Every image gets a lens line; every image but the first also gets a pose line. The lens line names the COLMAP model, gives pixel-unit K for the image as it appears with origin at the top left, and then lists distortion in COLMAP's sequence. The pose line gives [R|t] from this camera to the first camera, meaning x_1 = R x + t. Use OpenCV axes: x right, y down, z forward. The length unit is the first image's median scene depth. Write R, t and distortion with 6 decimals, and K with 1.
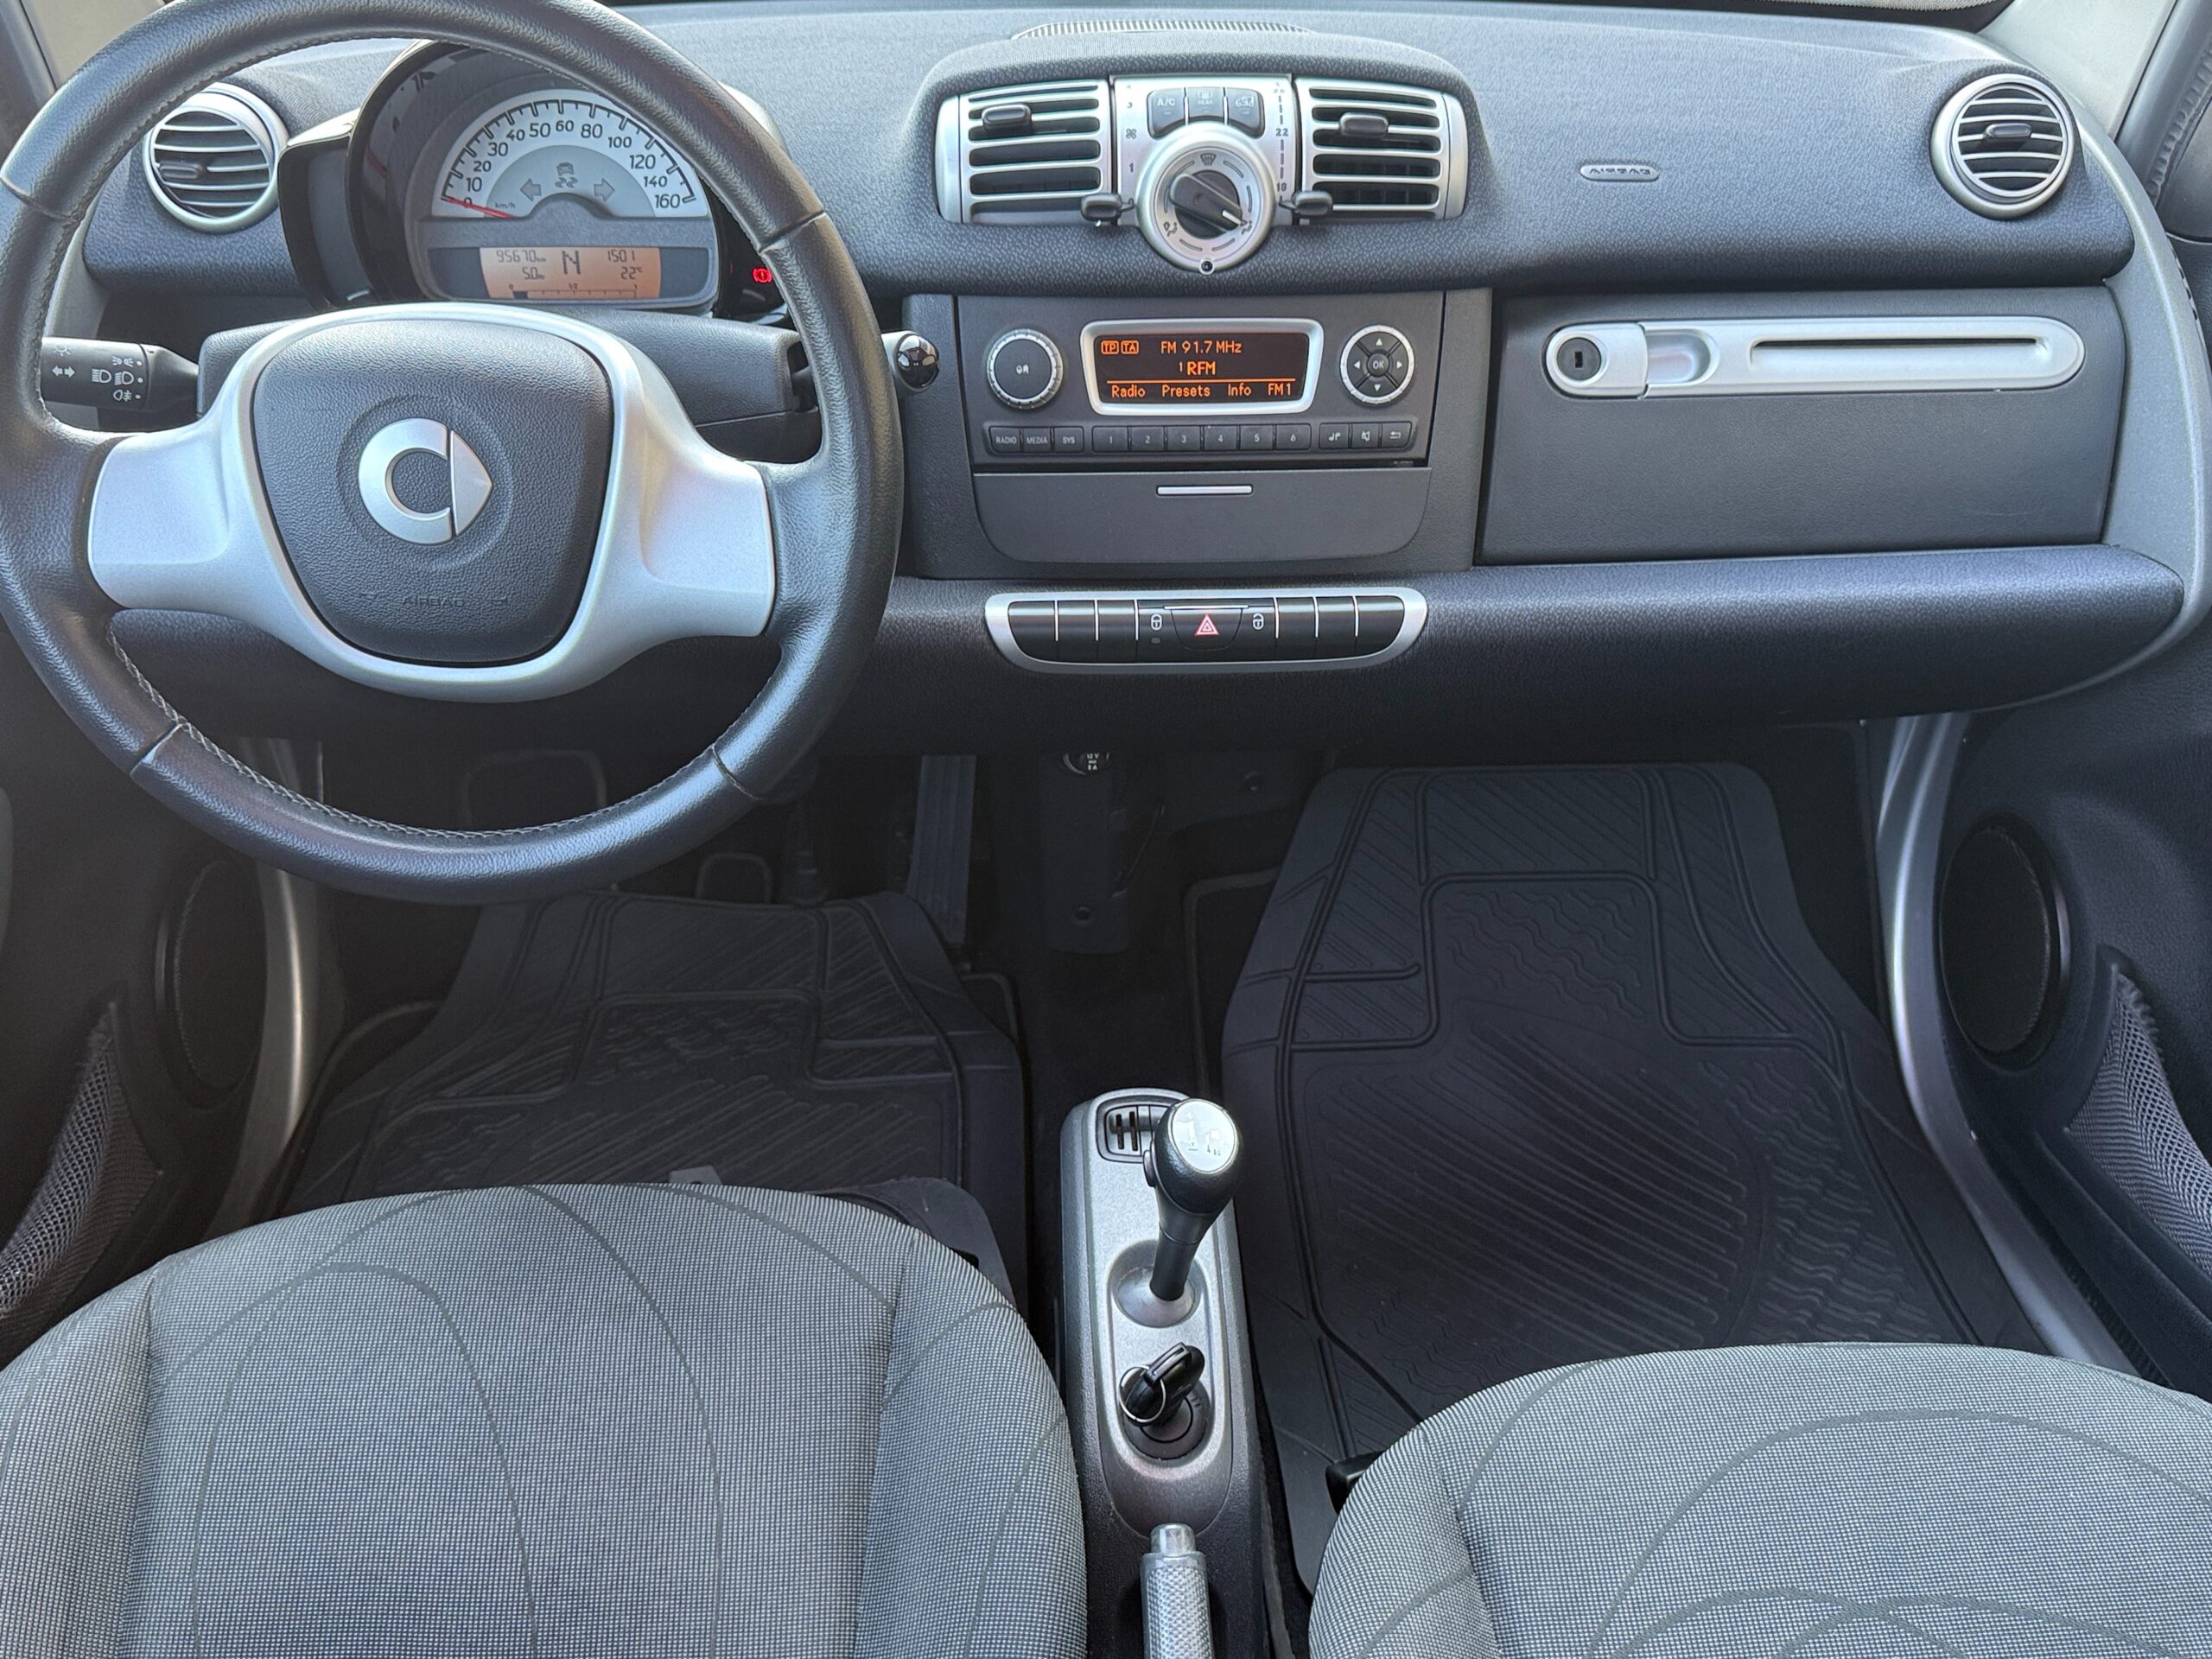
lens RADIAL K [[1910.0, 0, 1113.6], [0, 1910.0, 828.9], [0, 0, 1]] dist [0.012371, 0.003764]
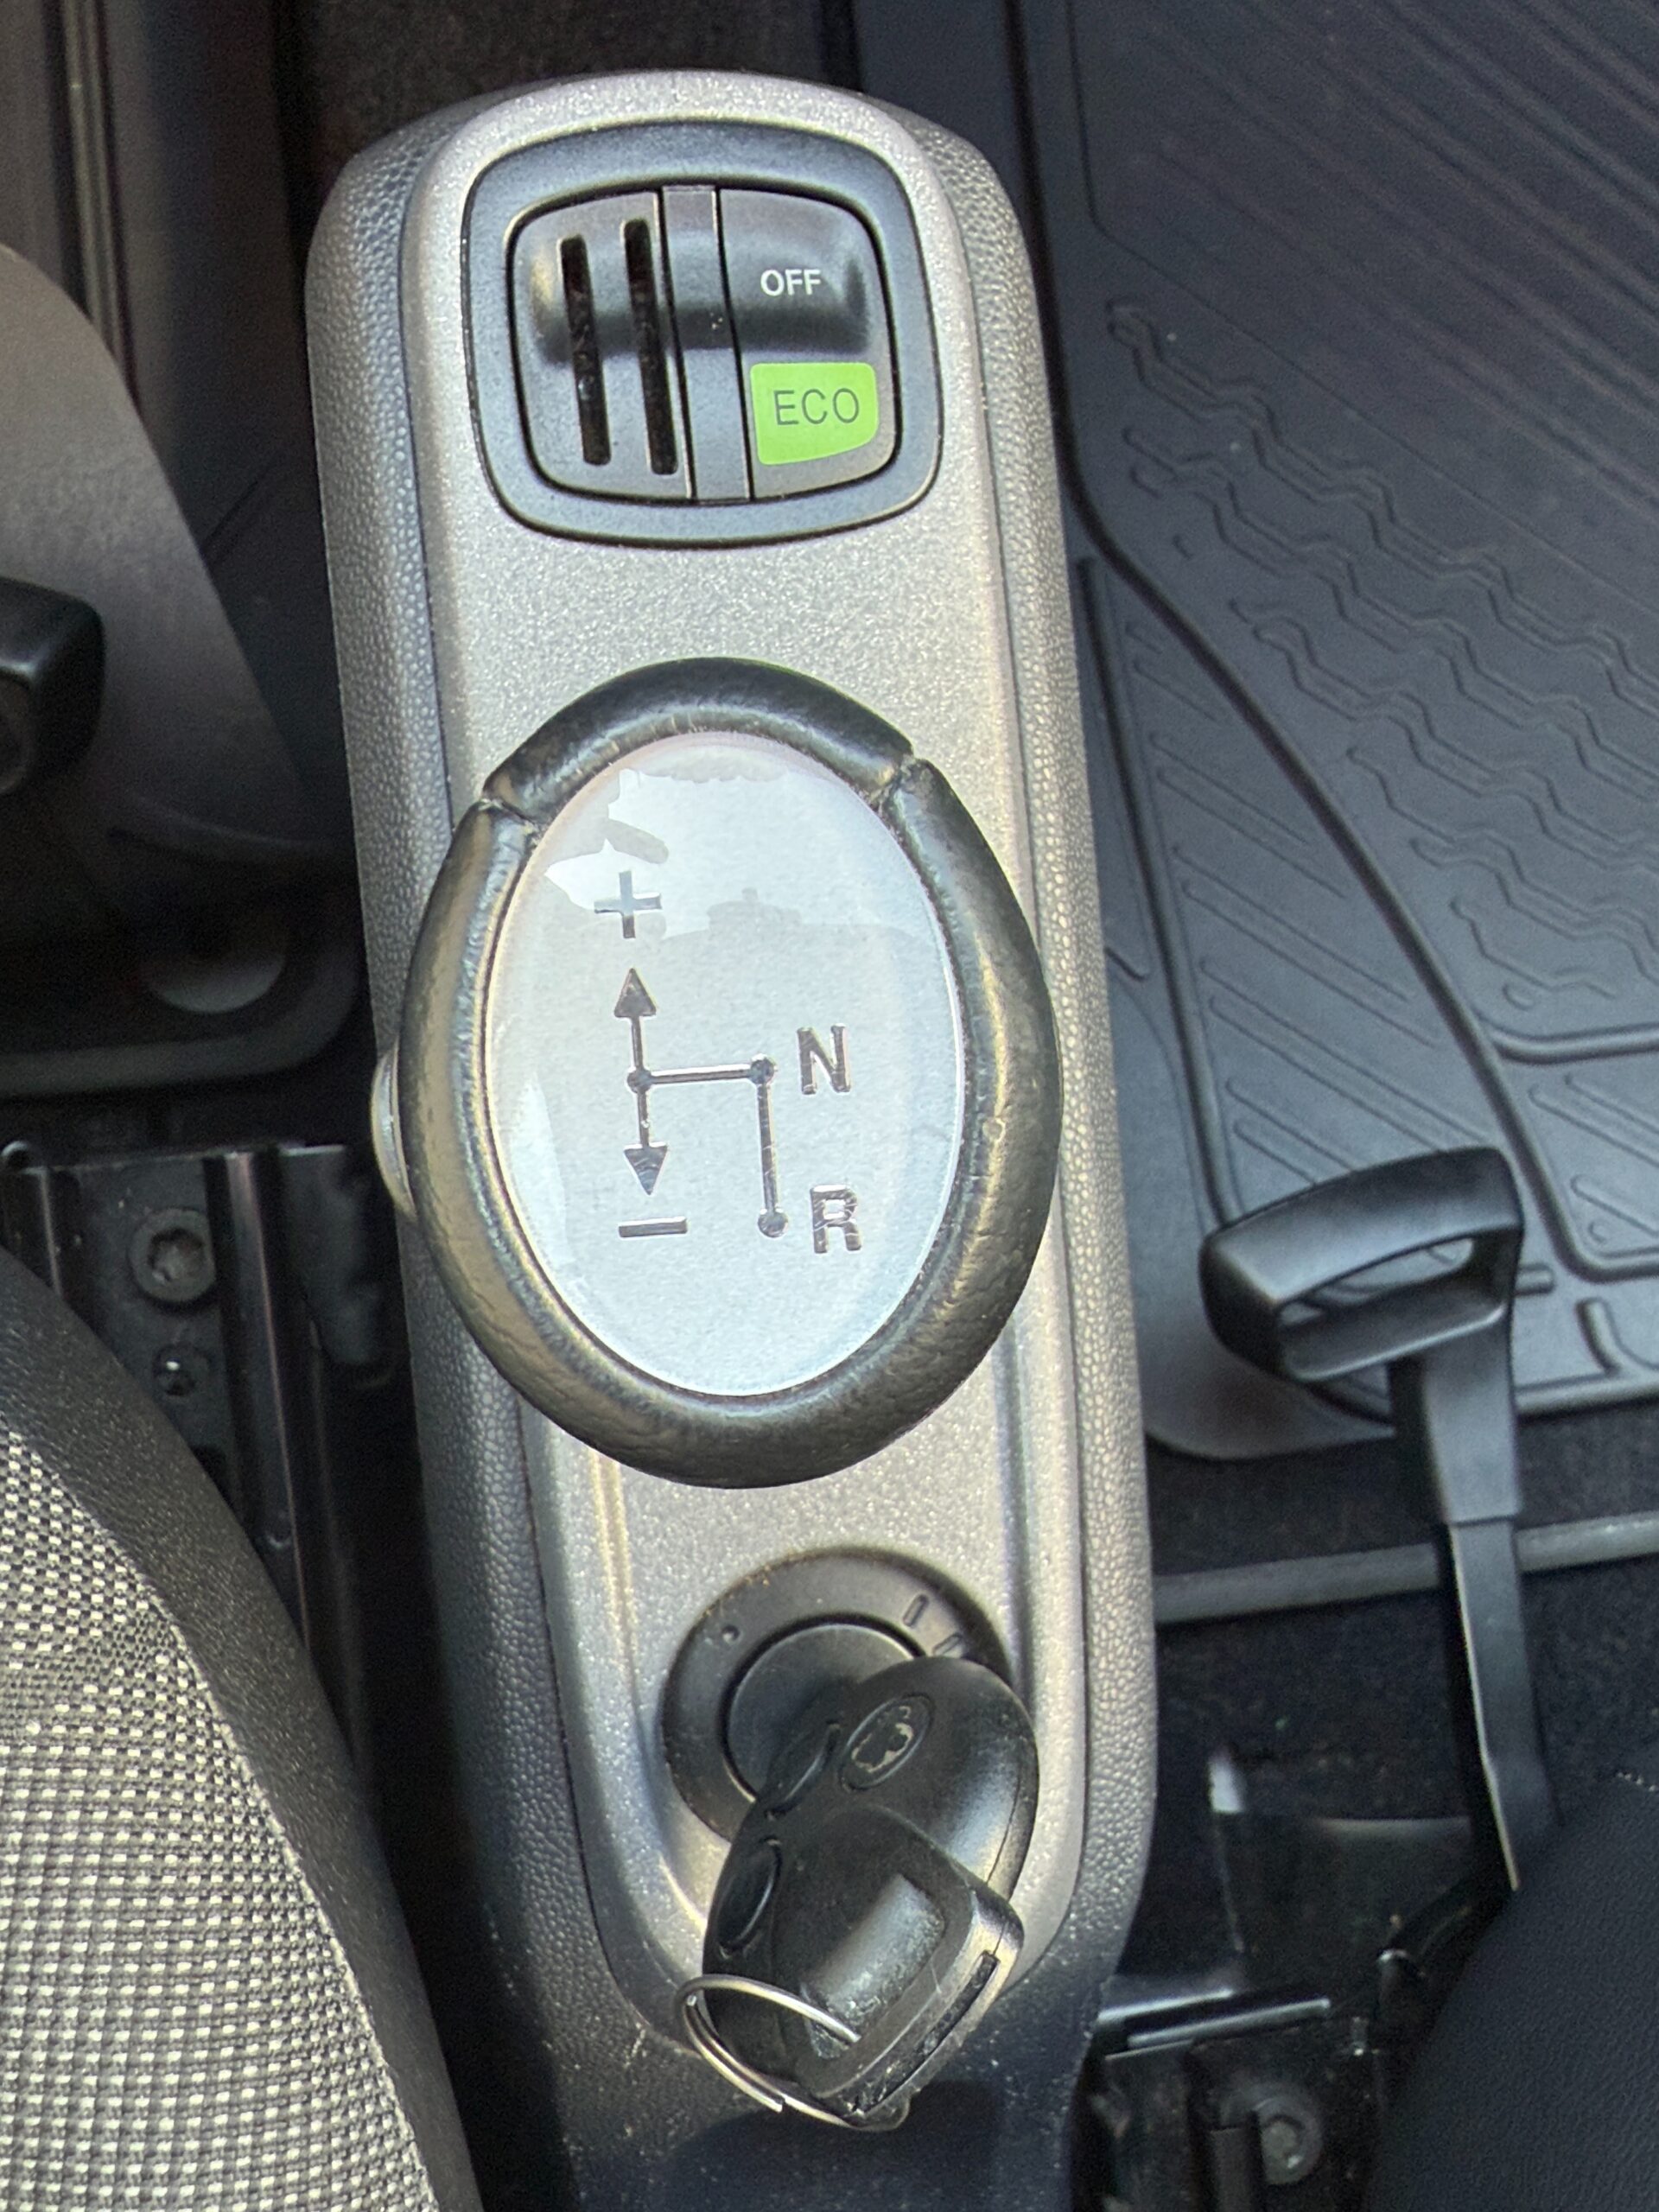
lens RADIAL K [[1866.1, 0, 828.7], [0, 1866.1, 1107.0], [0, 0, 1]] dist [0.016262, -0.012873]
pose [[0.990786, -0.060068, 0.121388, 0.000182], [-0.052074, 0.658417, 0.750849, 0.061931], [-0.125026, -0.750252, 0.649223, 0.830418]]
